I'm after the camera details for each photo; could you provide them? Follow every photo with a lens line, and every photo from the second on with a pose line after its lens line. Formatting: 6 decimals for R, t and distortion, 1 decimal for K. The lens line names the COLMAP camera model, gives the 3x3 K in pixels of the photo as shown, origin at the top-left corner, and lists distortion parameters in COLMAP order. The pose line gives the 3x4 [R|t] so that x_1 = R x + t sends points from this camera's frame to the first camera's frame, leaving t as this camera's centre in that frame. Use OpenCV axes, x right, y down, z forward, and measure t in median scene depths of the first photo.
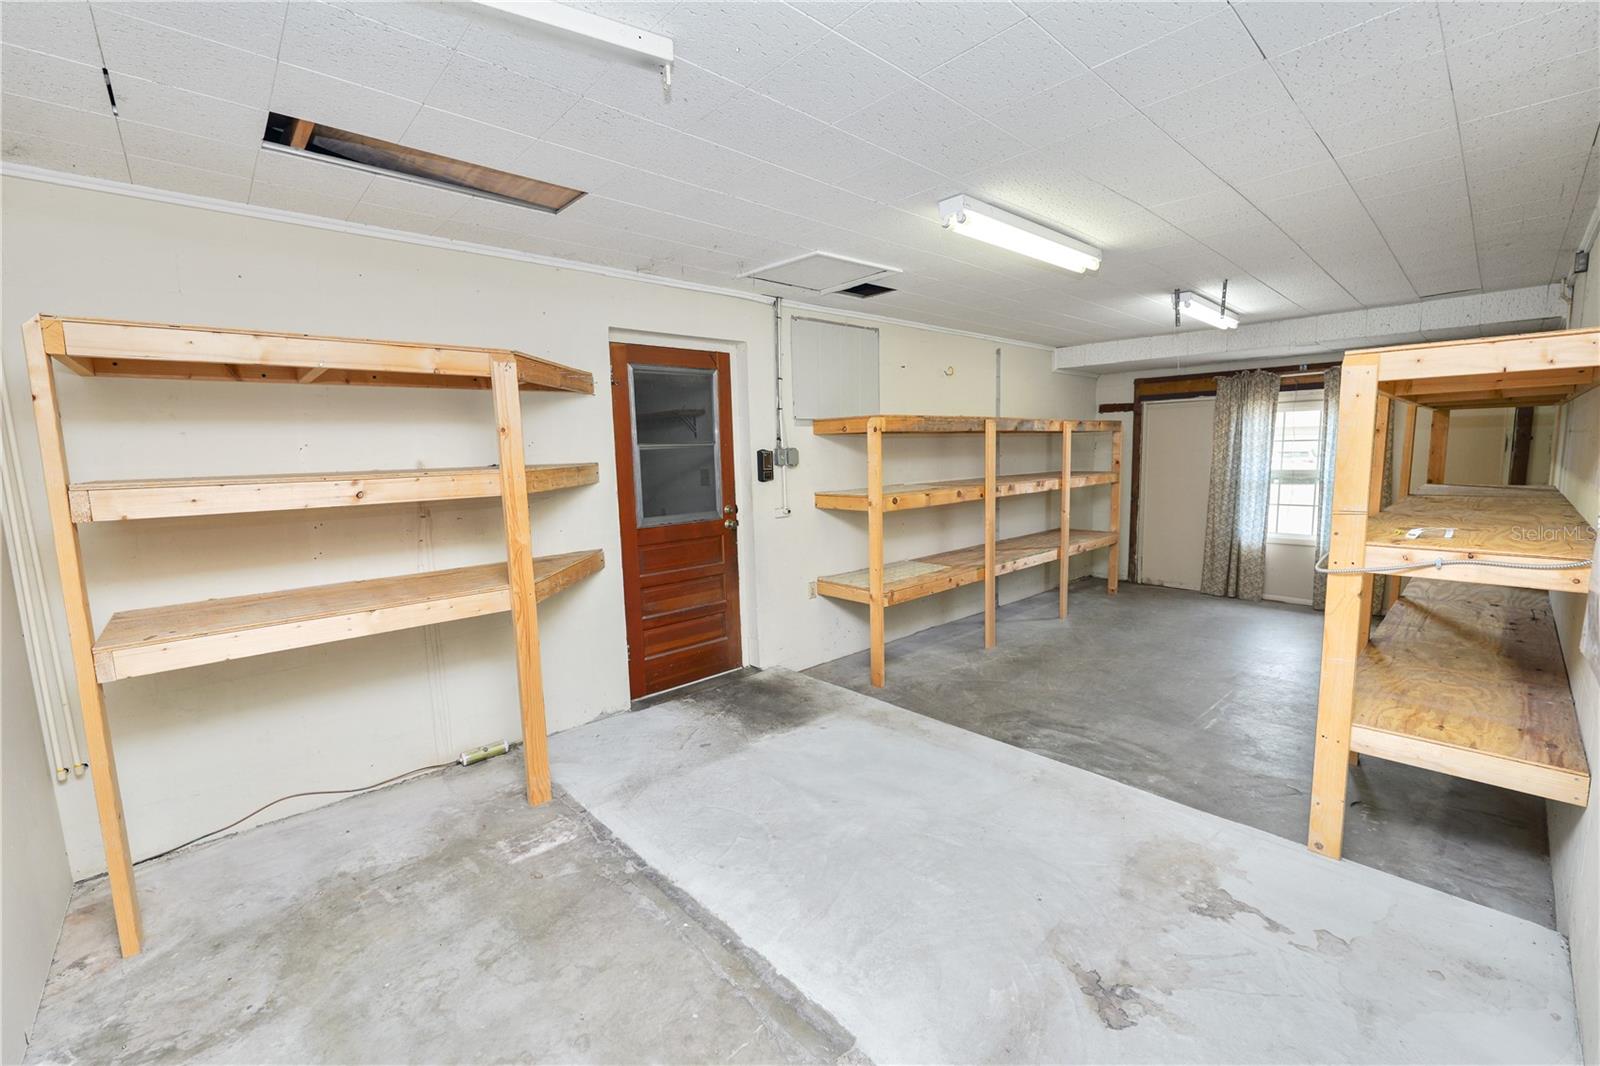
lens RADIAL K [[651.4, 0, 800.0], [0, 651.4, 531.6], [0, 0, 1]] dist [-0.013502, 0.001216]
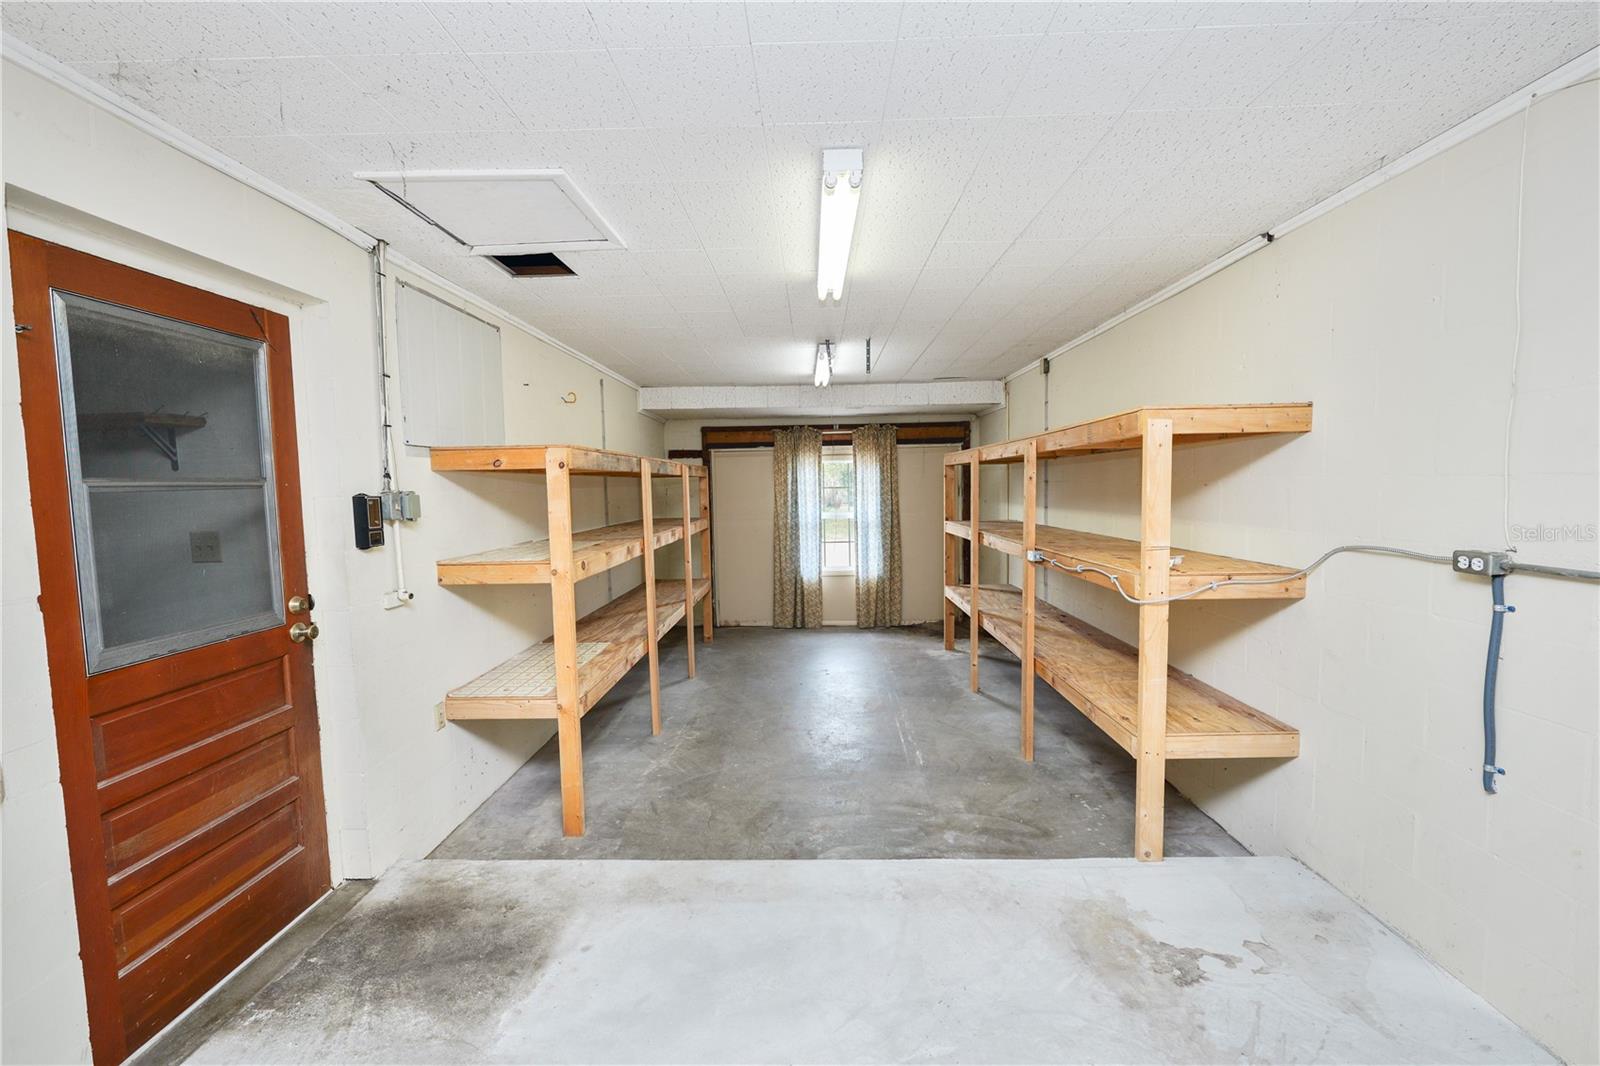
lens RADIAL K [[651.4, 0, 797.6], [0, 651.4, 531.8], [0, 0, 1]] dist [-0.013502, 0.001216]
pose [[0.696871, -0.038524, 0.716161, -0.198720], [0.089918, 0.995370, -0.033953, -0.038415], [-0.711538, 0.088057, 0.697108, 0.328723]]
